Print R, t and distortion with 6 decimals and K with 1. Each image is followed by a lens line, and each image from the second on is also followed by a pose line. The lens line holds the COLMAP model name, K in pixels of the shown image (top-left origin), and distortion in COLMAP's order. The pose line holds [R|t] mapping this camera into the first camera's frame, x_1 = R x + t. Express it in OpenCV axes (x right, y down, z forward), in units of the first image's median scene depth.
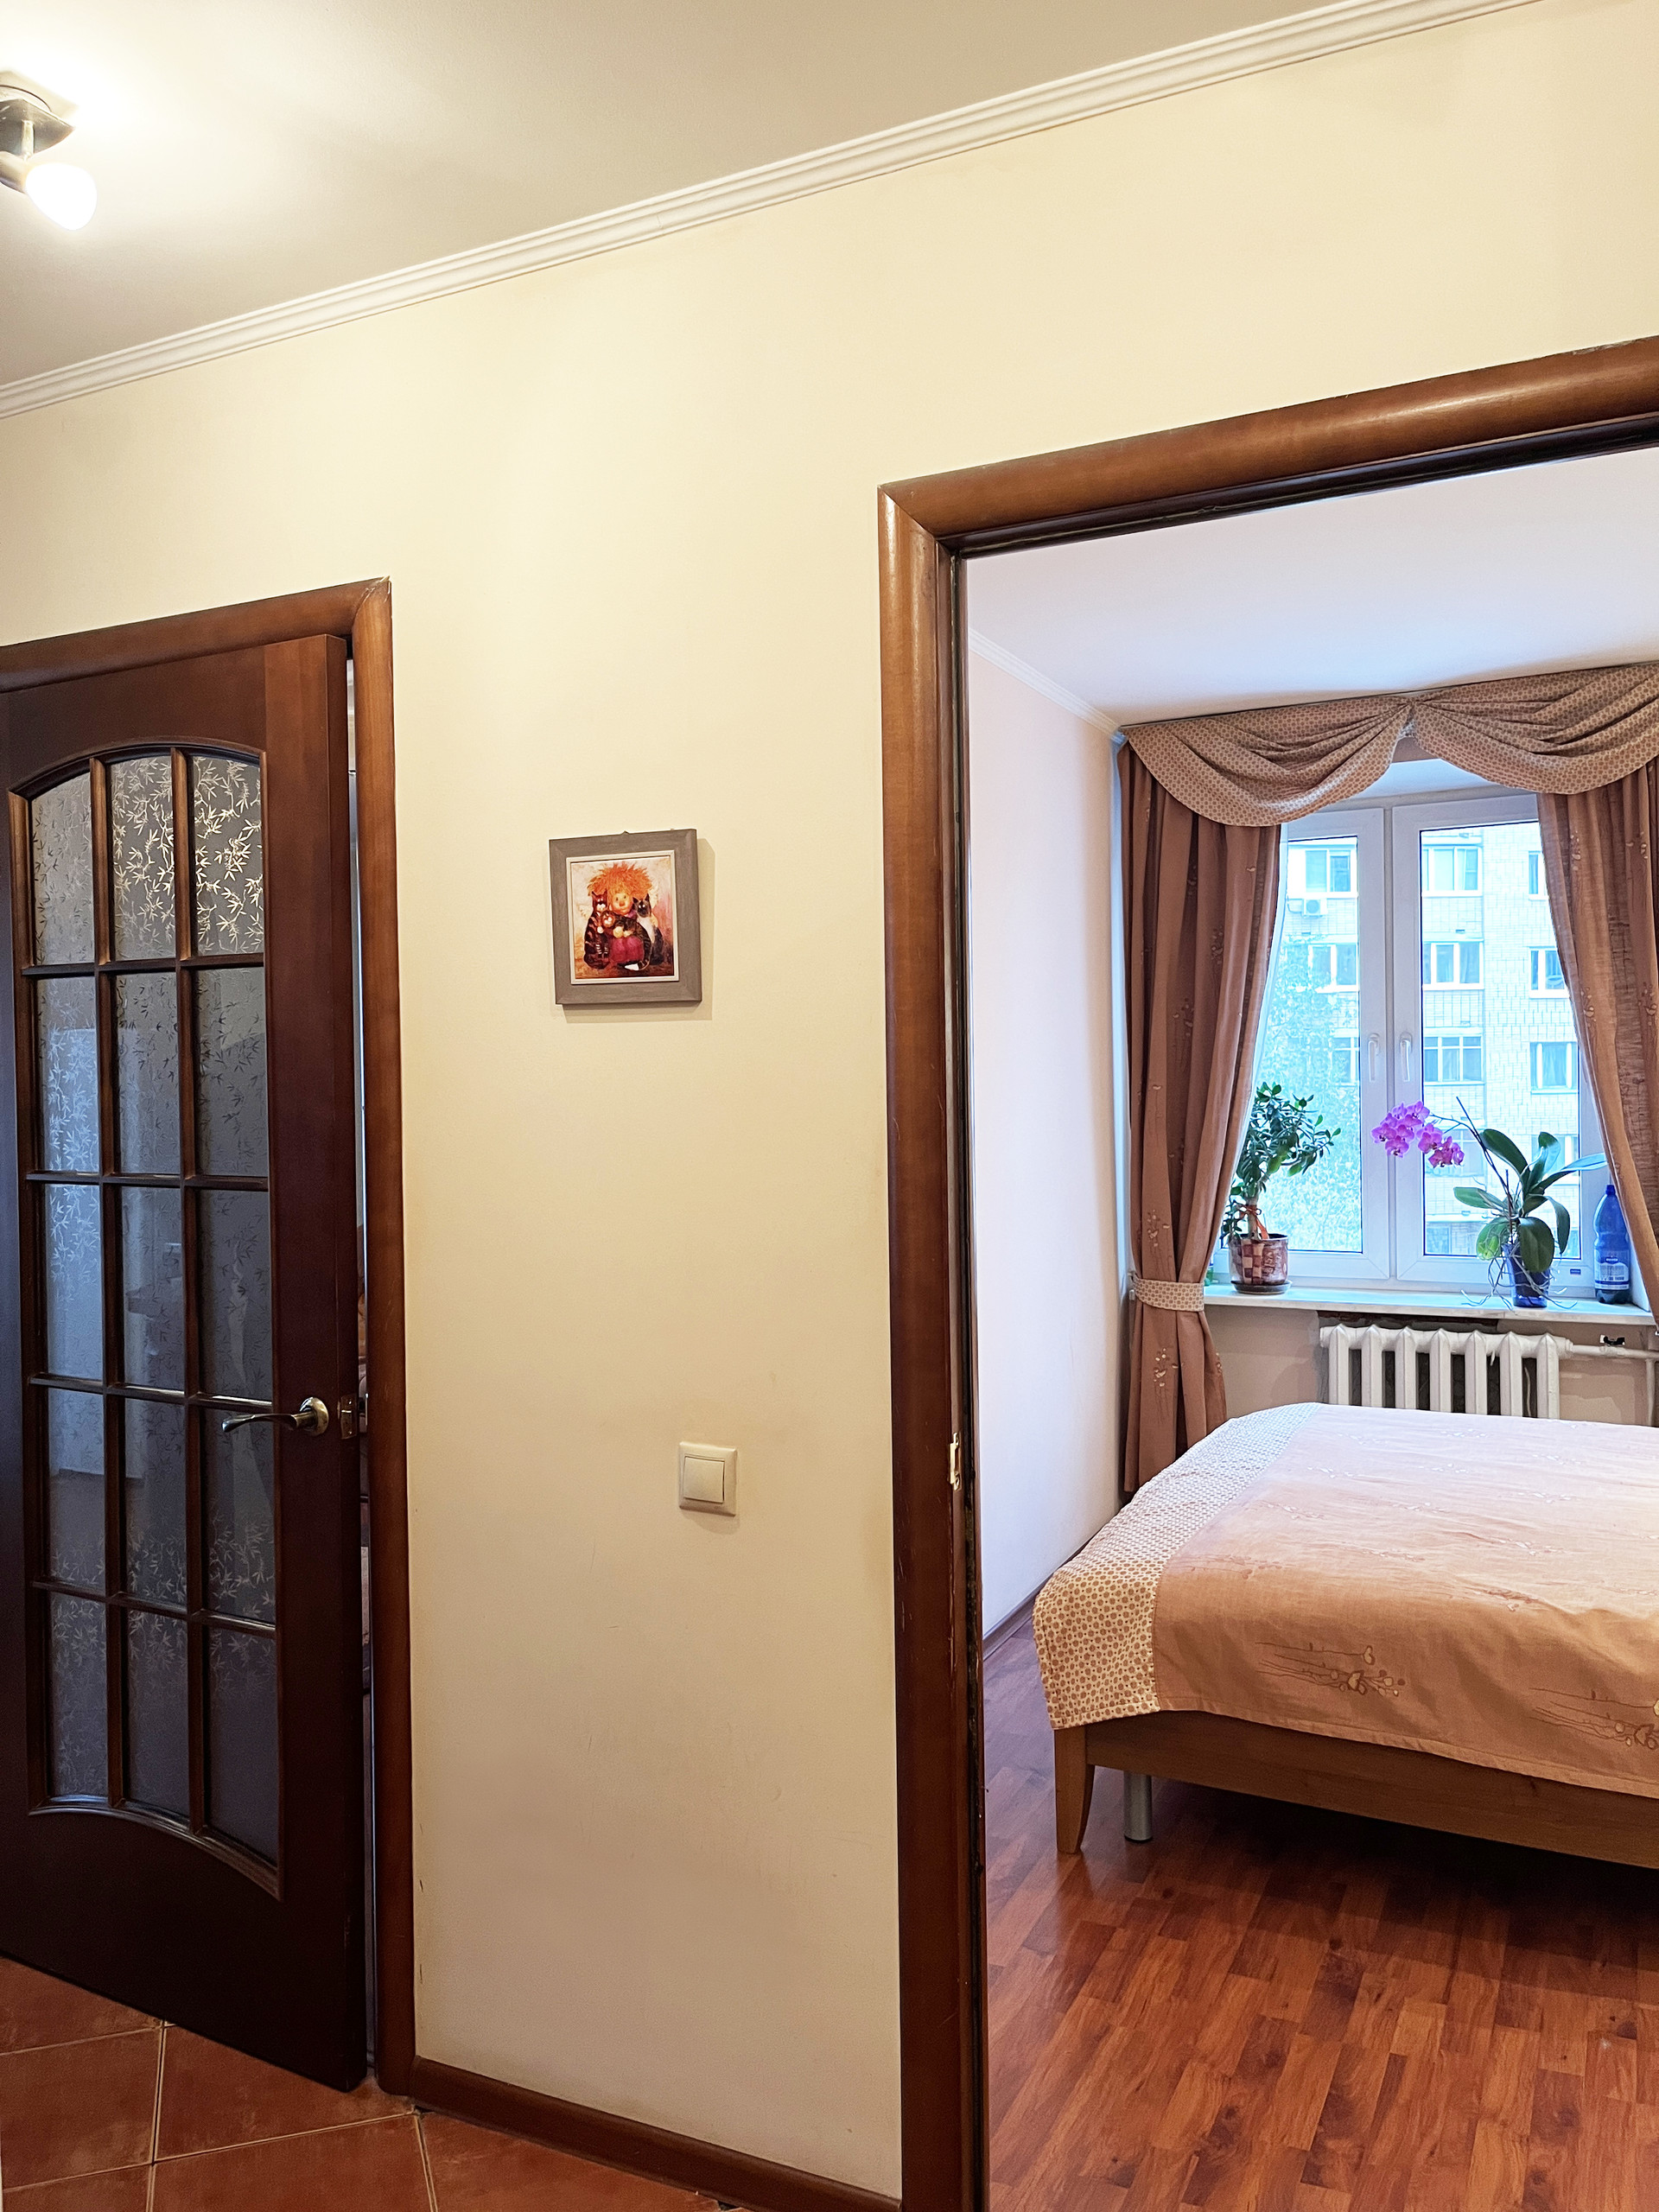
lens RADIAL K [[1664.7, 0, 835.0], [0, 1664.7, 1105.0], [0, 0, 1]] dist [0.043498, -0.066332]
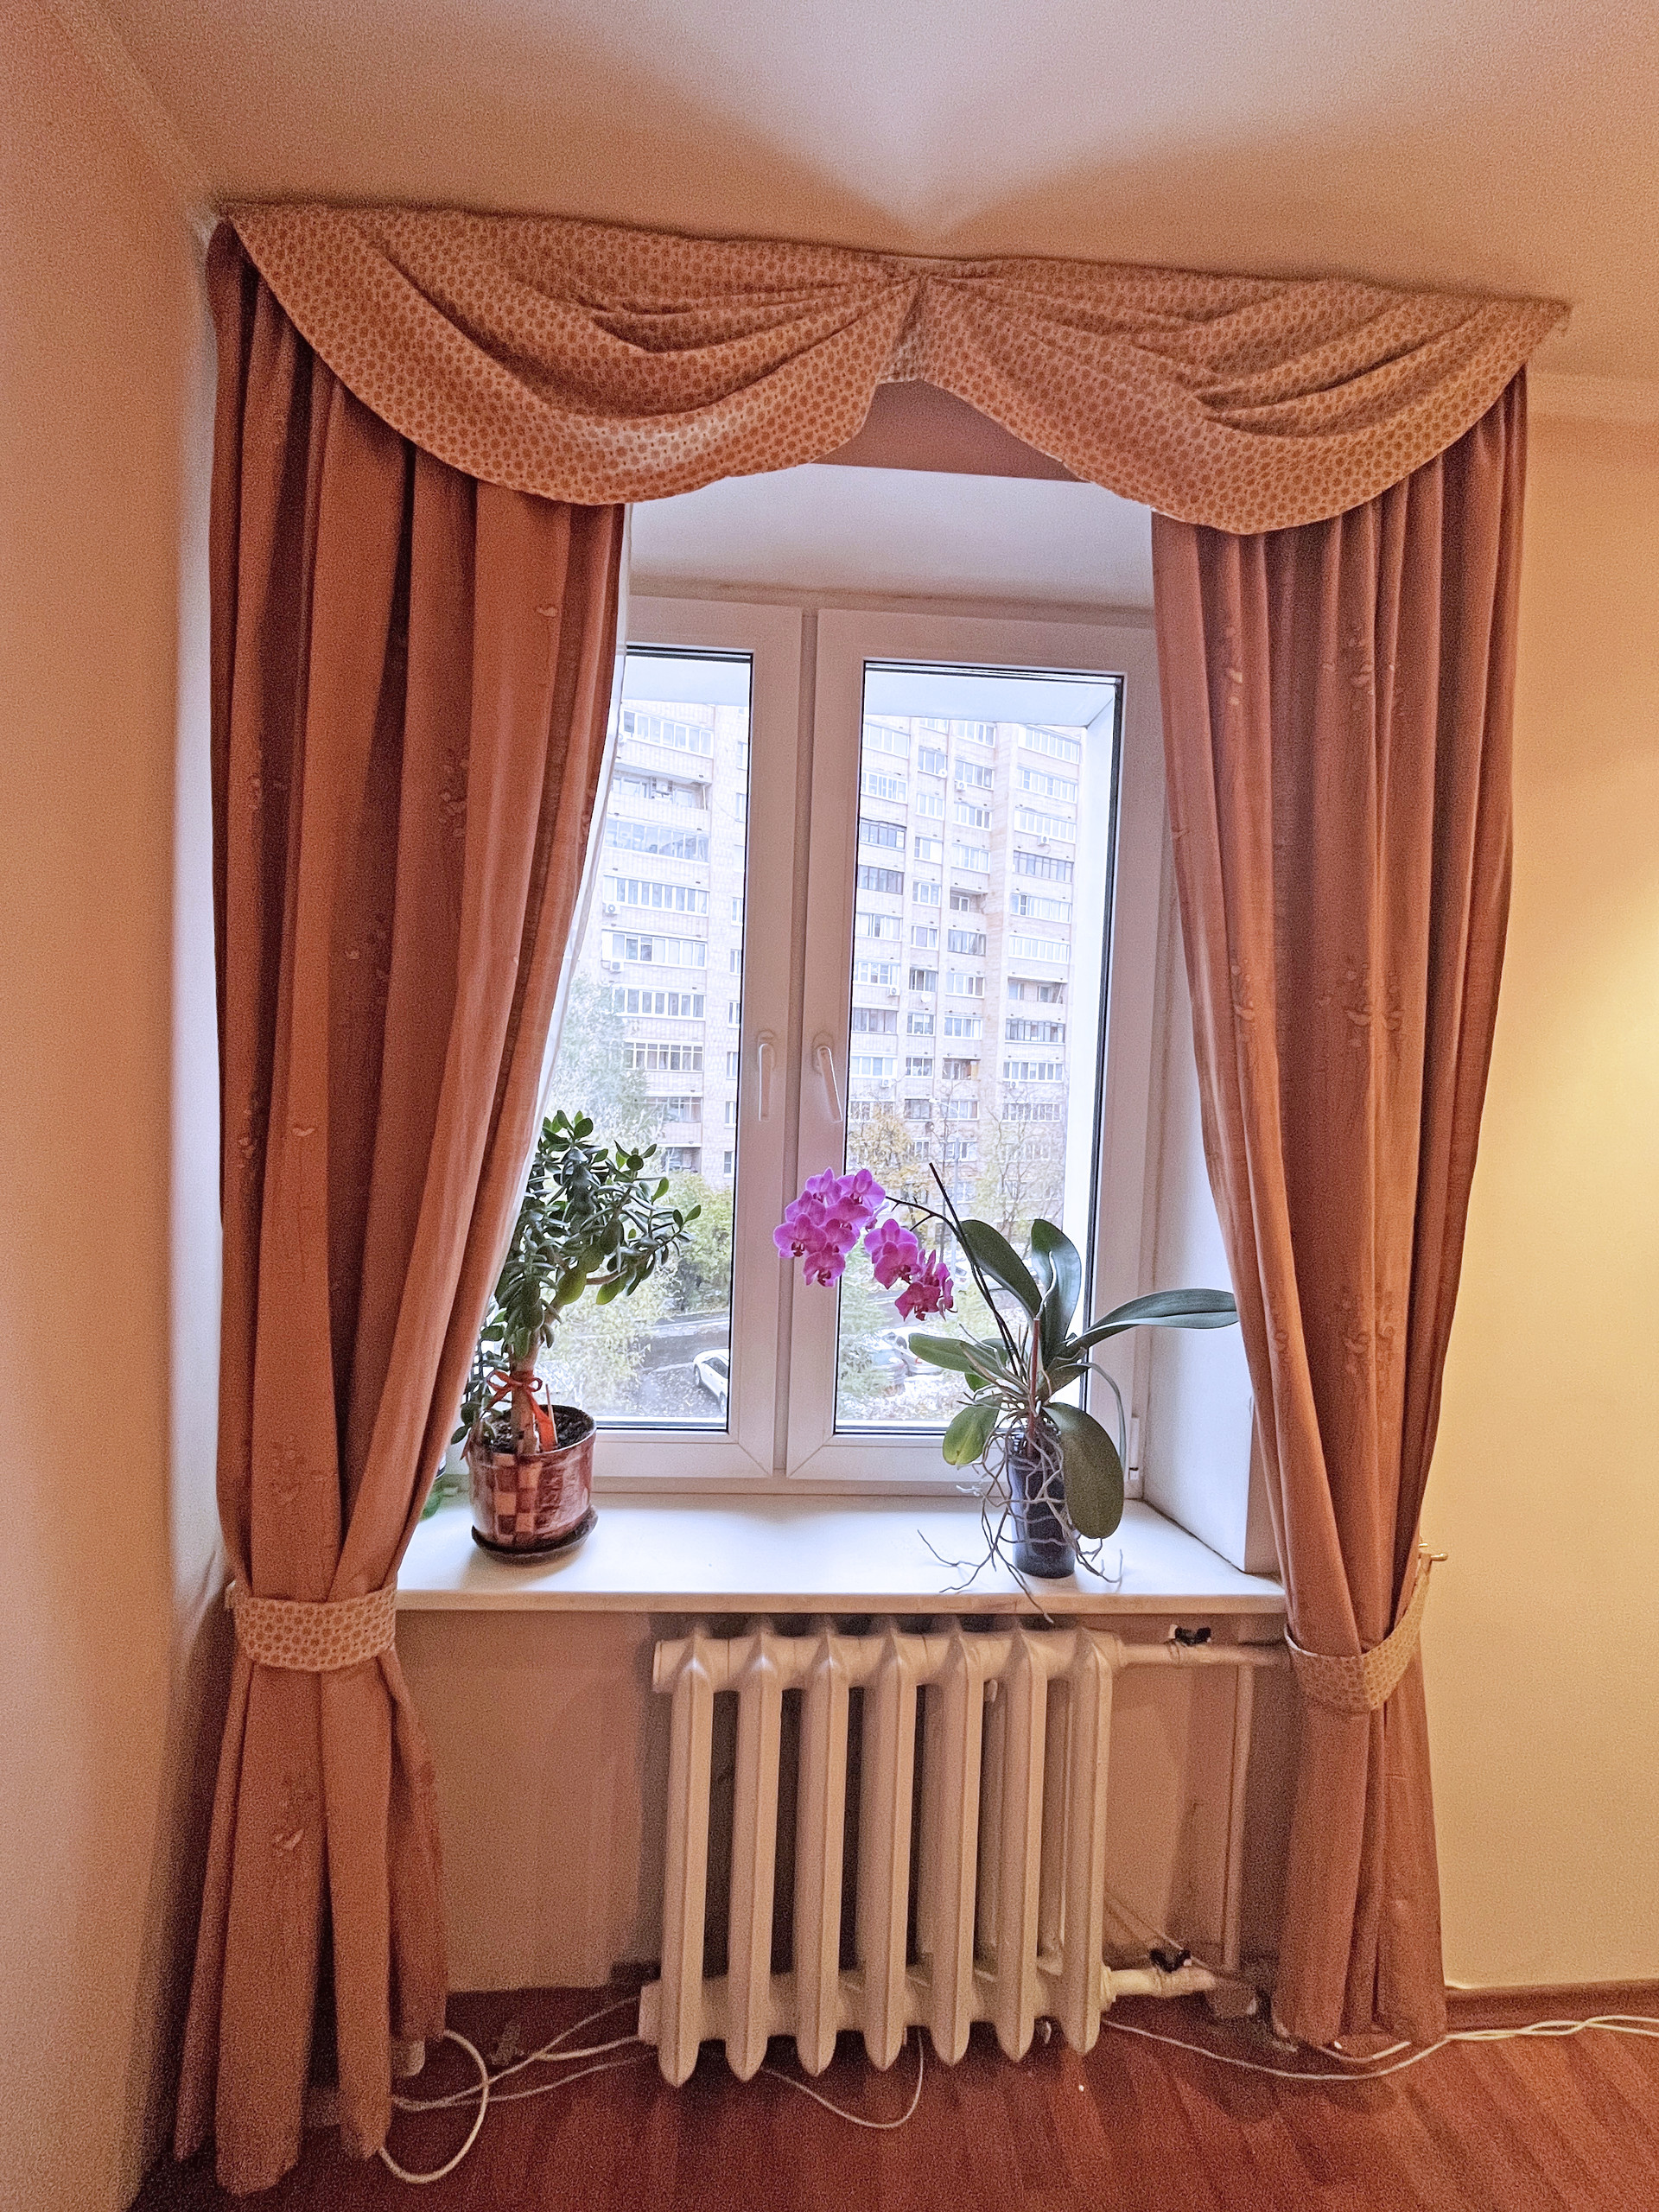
lens RADIAL K [[899.4, 0, 832.6], [0, 899.4, 1107.2], [0, 0, 1]] dist [-0.006364, 0.000938]
pose [[0.866127, 0.029245, 0.498967, 0.197844], [-0.046256, 0.998693, 0.021759, -0.025572], [-0.497678, -0.041927, 0.866348, 0.741403]]
